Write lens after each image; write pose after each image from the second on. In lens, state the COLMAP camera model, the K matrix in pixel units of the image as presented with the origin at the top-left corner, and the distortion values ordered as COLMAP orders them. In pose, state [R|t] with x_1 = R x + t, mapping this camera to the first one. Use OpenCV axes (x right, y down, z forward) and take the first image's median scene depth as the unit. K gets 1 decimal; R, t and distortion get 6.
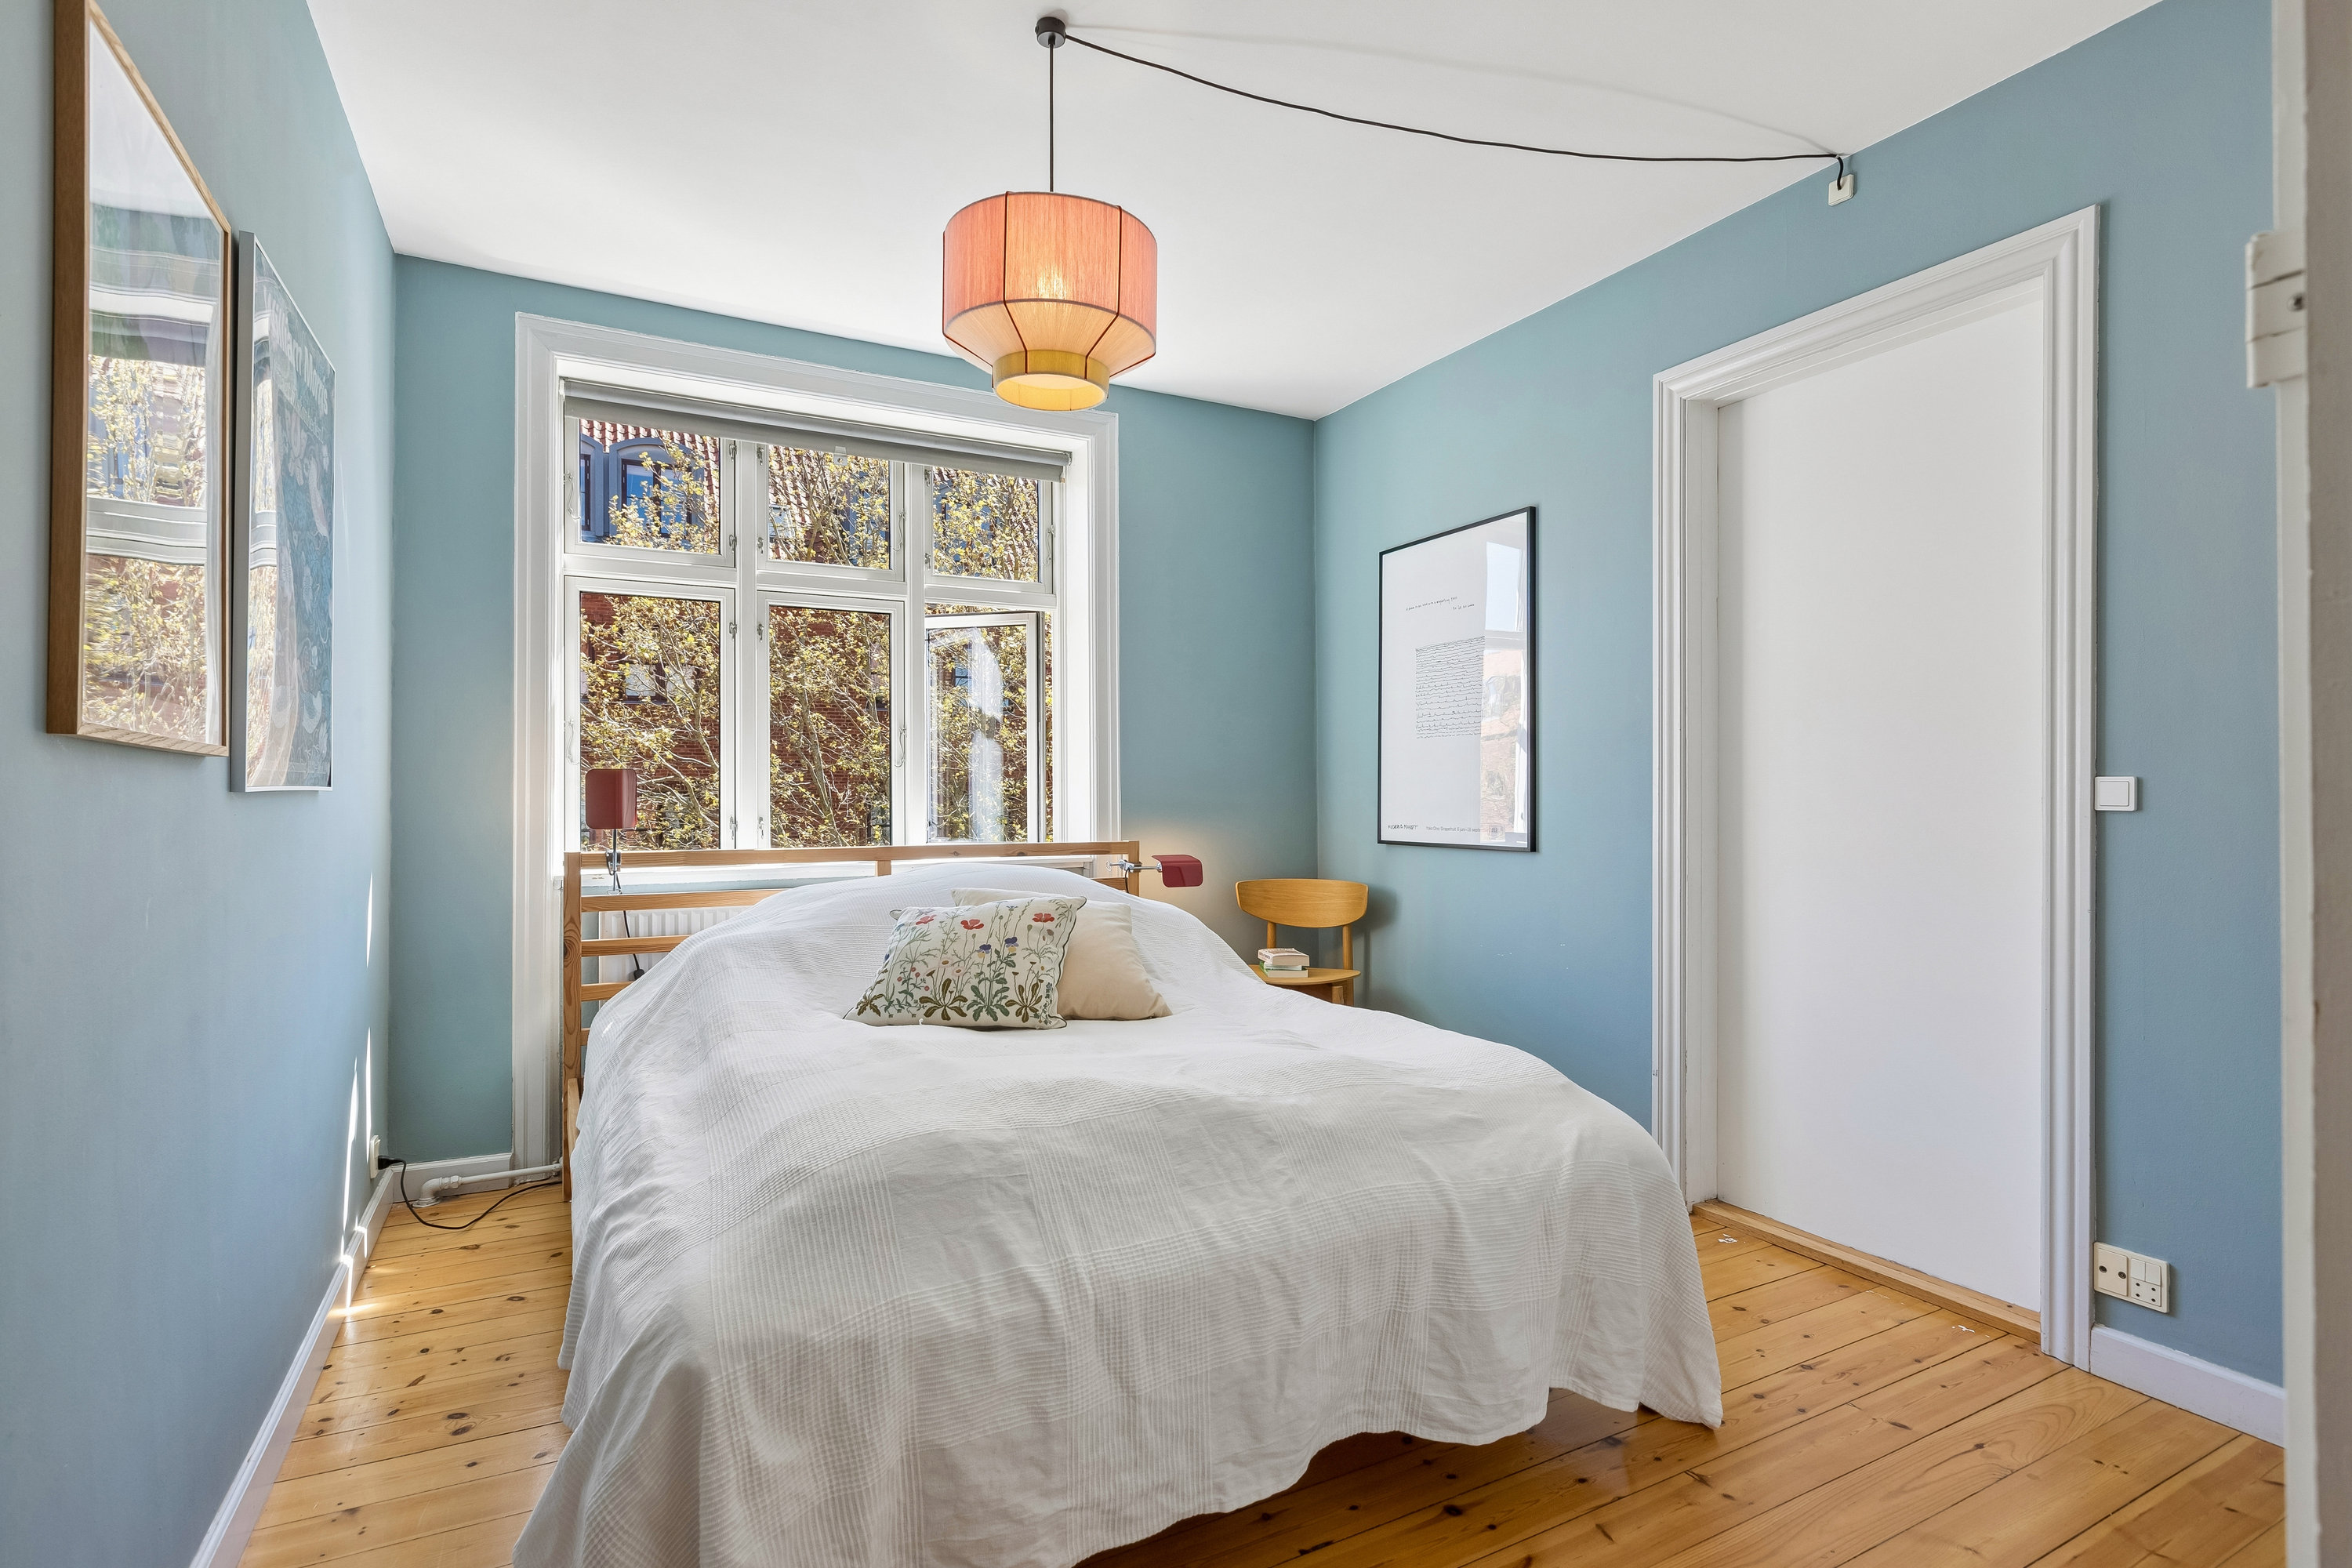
lens RADIAL K [[1148.6, 0, 1180.0], [0, 1148.6, 799.9], [0, 0, 1]] dist [-0.001010, -0.000973]
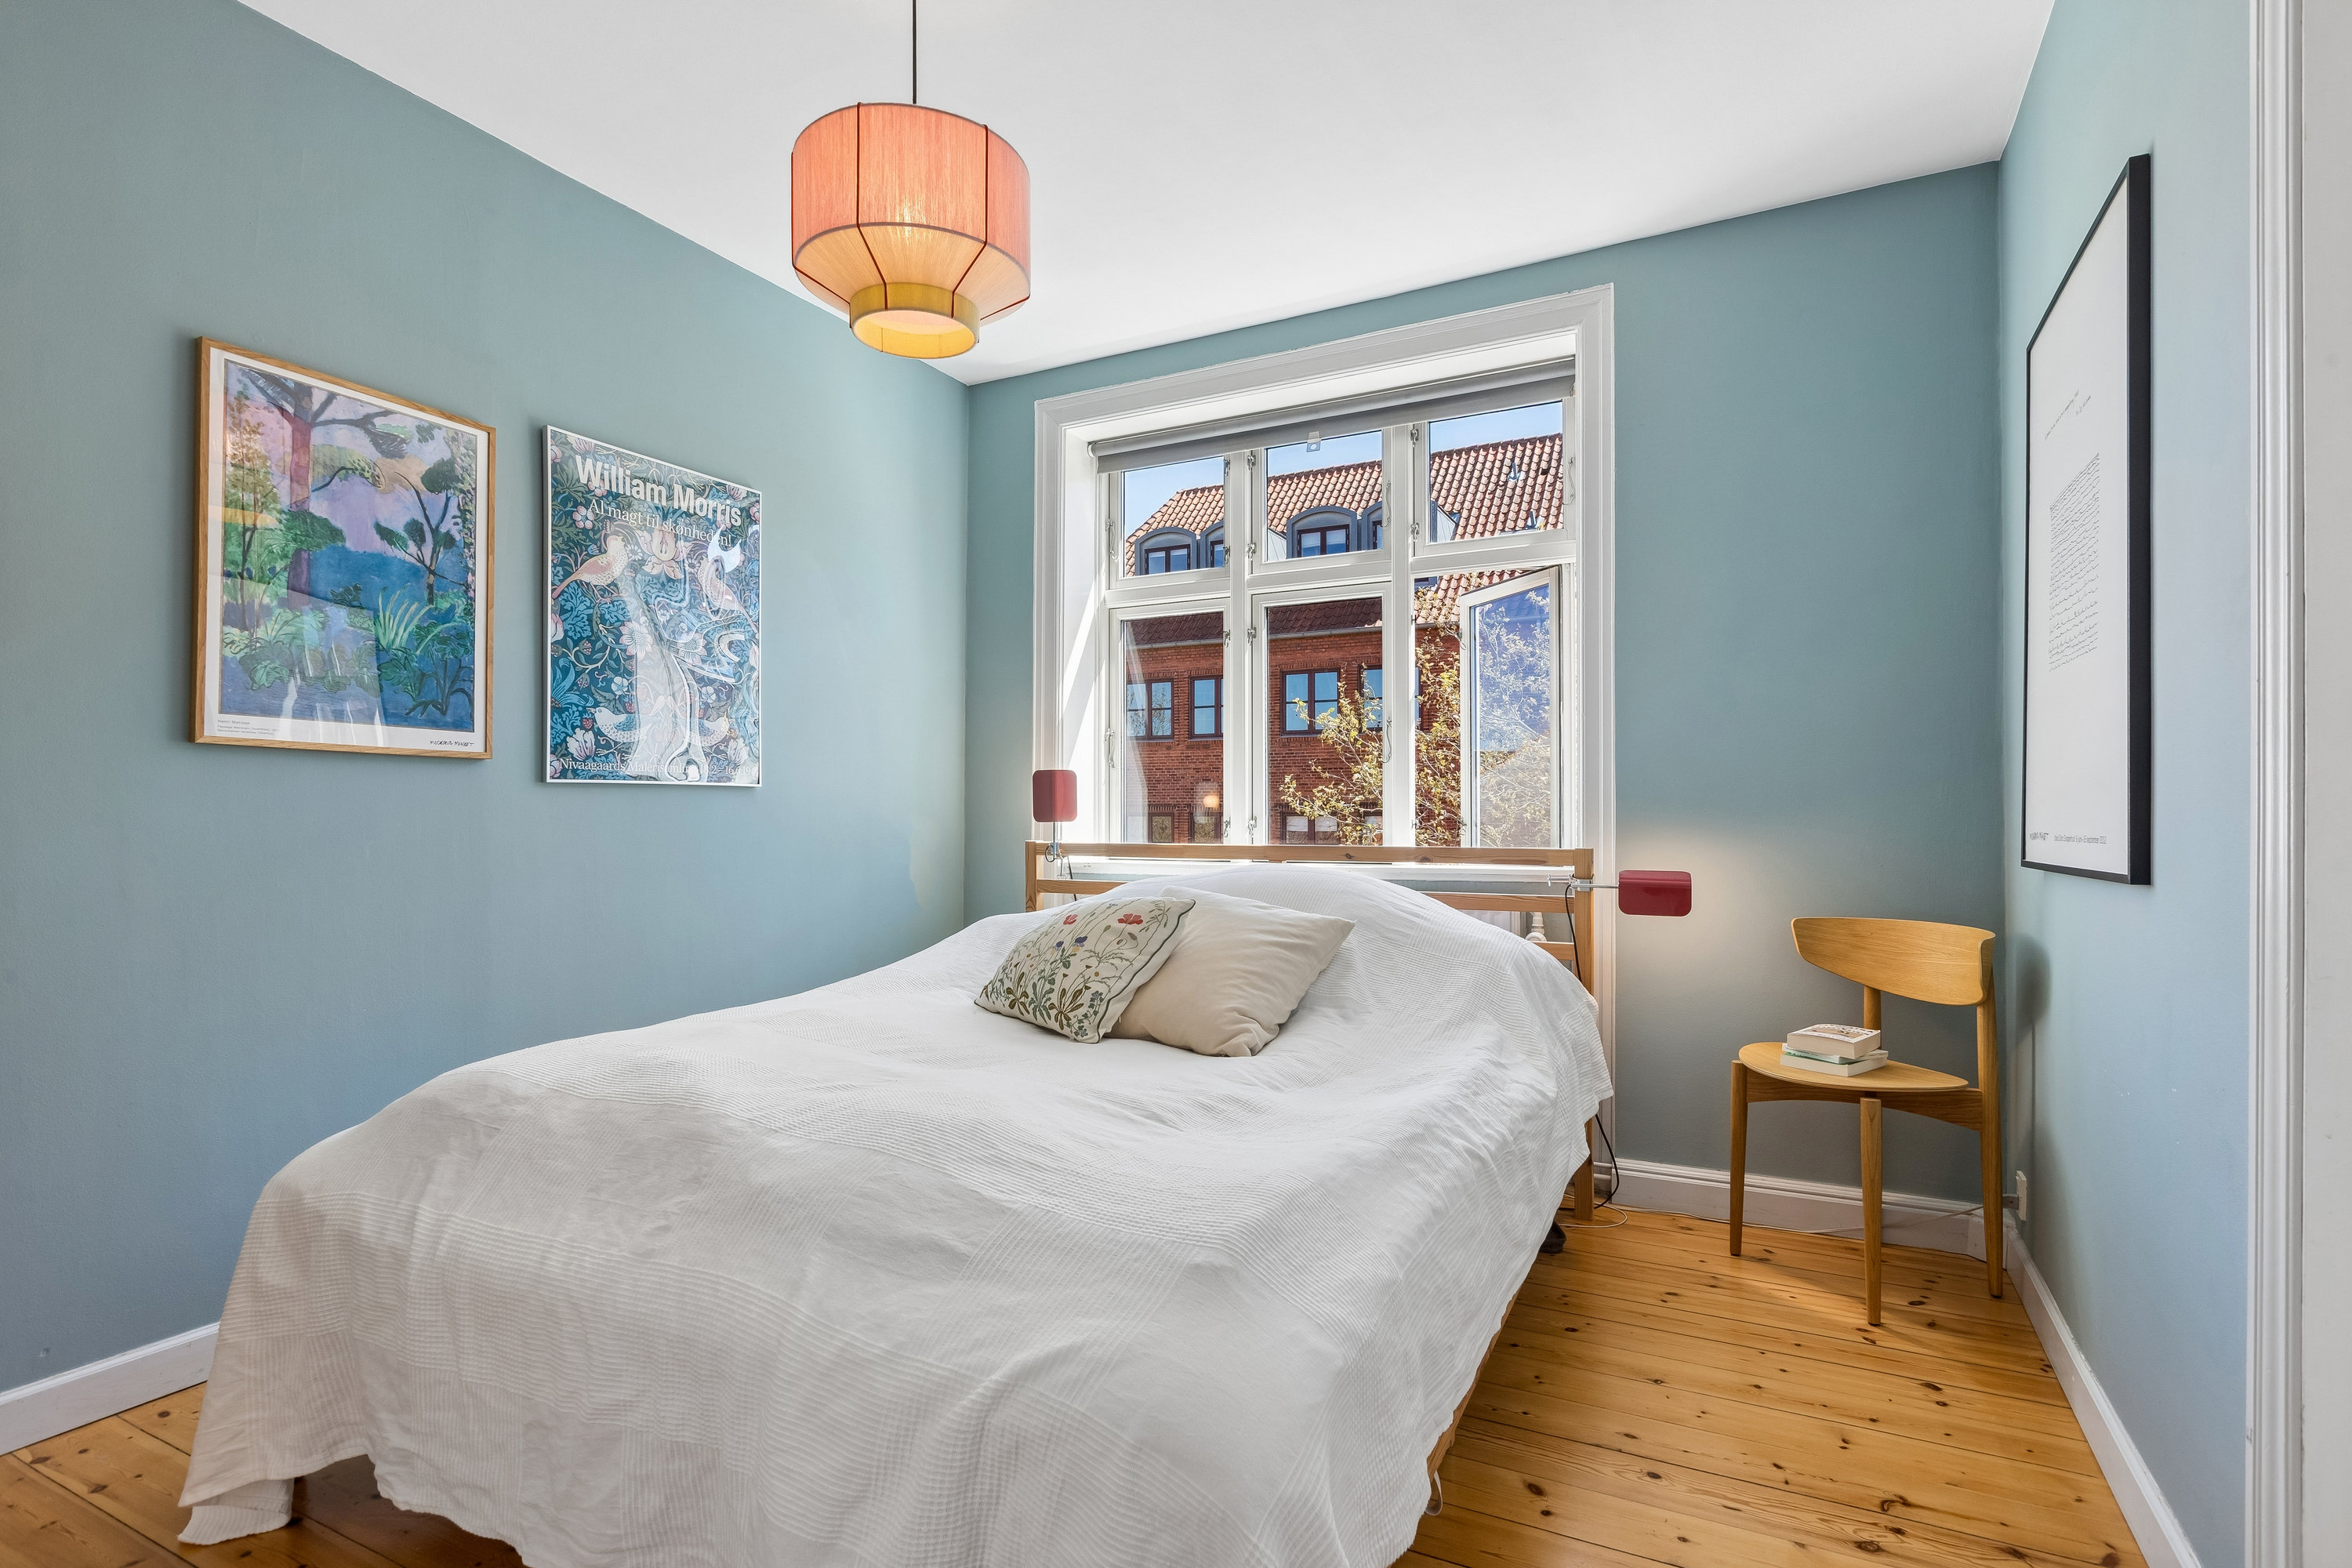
lens RADIAL K [[1130.1, 0, 1180.9], [0, 1130.1, 815.0], [0, 0, 1]] dist [-0.001525, -0.000533]
pose [[0.571166, -0.000201, -0.820834, 0.637693], [-0.004229, 0.999986, -0.003188, 0.026364], [0.820823, 0.005292, 0.571158, 0.558004]]
